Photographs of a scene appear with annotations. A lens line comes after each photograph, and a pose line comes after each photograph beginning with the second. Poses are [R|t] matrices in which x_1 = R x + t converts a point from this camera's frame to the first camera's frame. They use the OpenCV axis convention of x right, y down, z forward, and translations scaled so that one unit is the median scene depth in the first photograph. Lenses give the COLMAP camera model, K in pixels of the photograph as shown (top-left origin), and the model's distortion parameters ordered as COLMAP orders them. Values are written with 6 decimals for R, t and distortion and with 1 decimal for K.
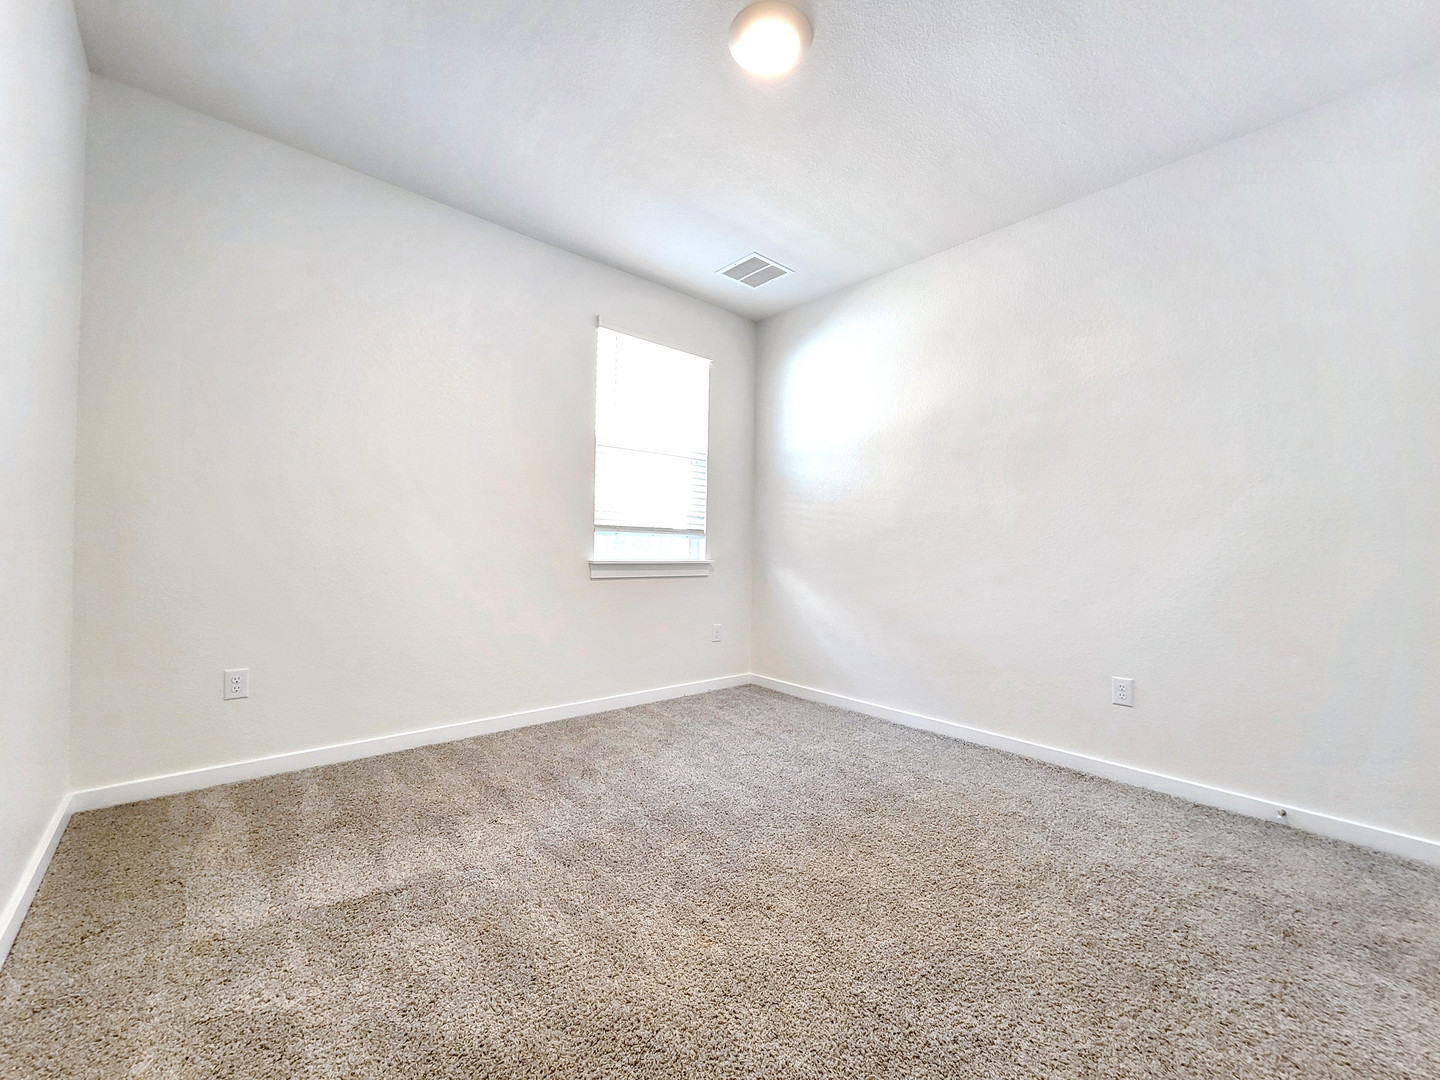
lens RADIAL K [[604.8, 0, 718.7], [0, 604.8, 542.4], [0, 0, 1]] dist [-0.002612, -0.000072]
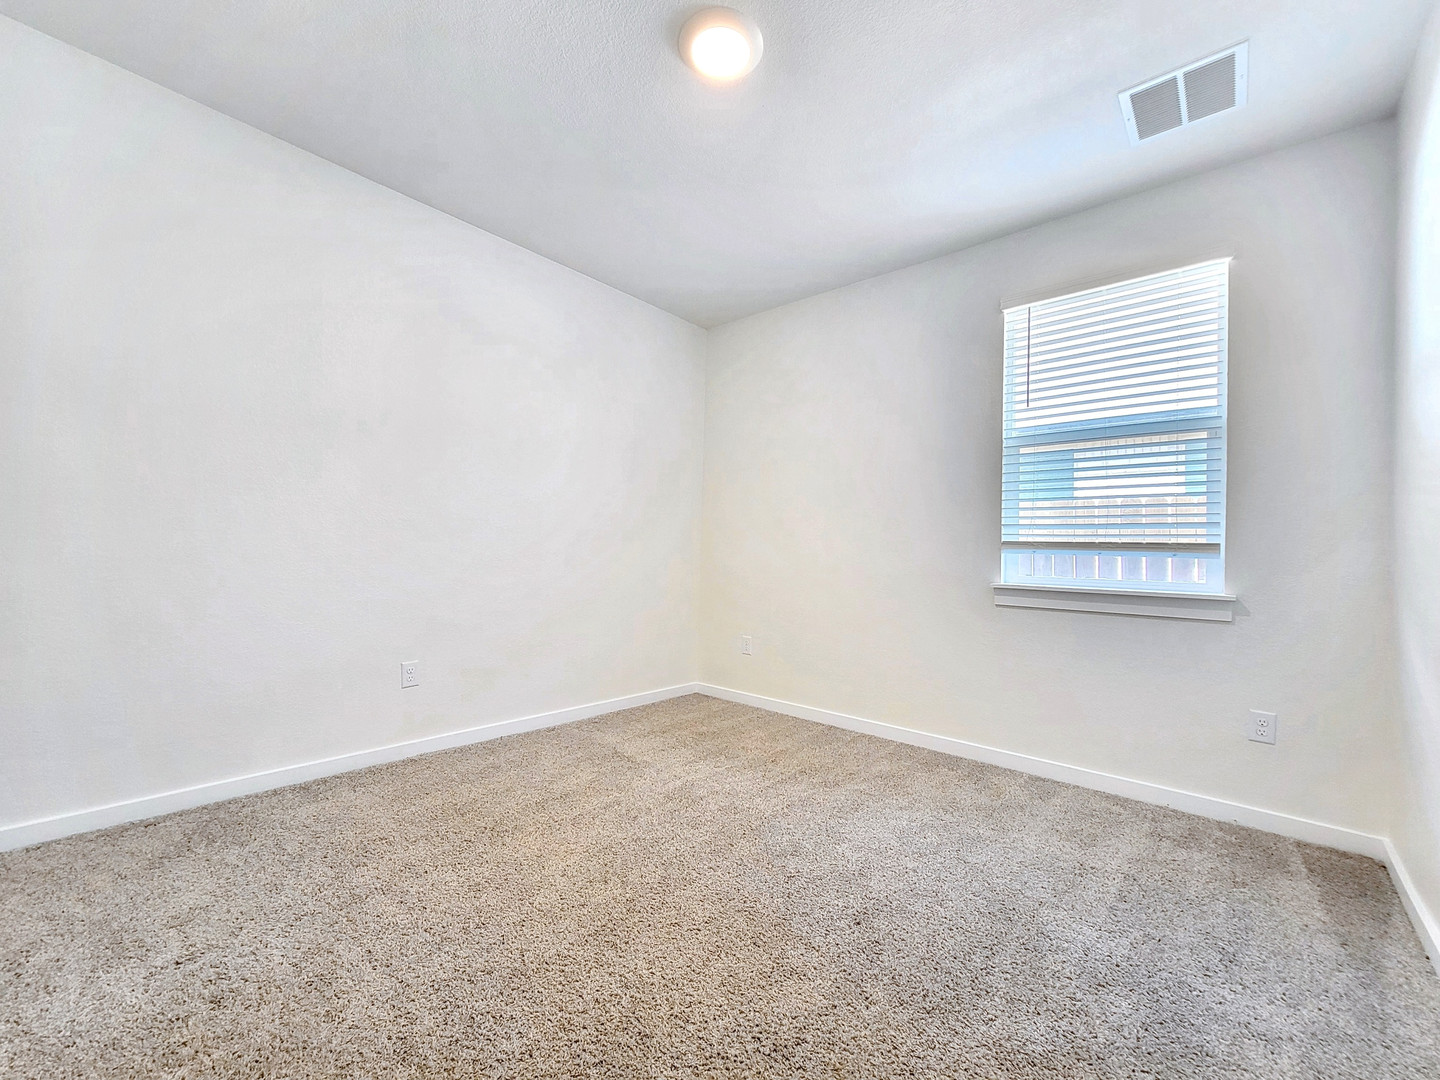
lens RADIAL K [[604.8, 0, 718.4], [0, 604.8, 541.9], [0, 0, 1]] dist [-0.002612, -0.000072]
pose [[0.099440, -0.030118, -0.994588, 0.707802], [-0.009485, 0.999468, -0.031214, 0.000688], [0.994998, 0.012537, 0.099102, 0.613746]]
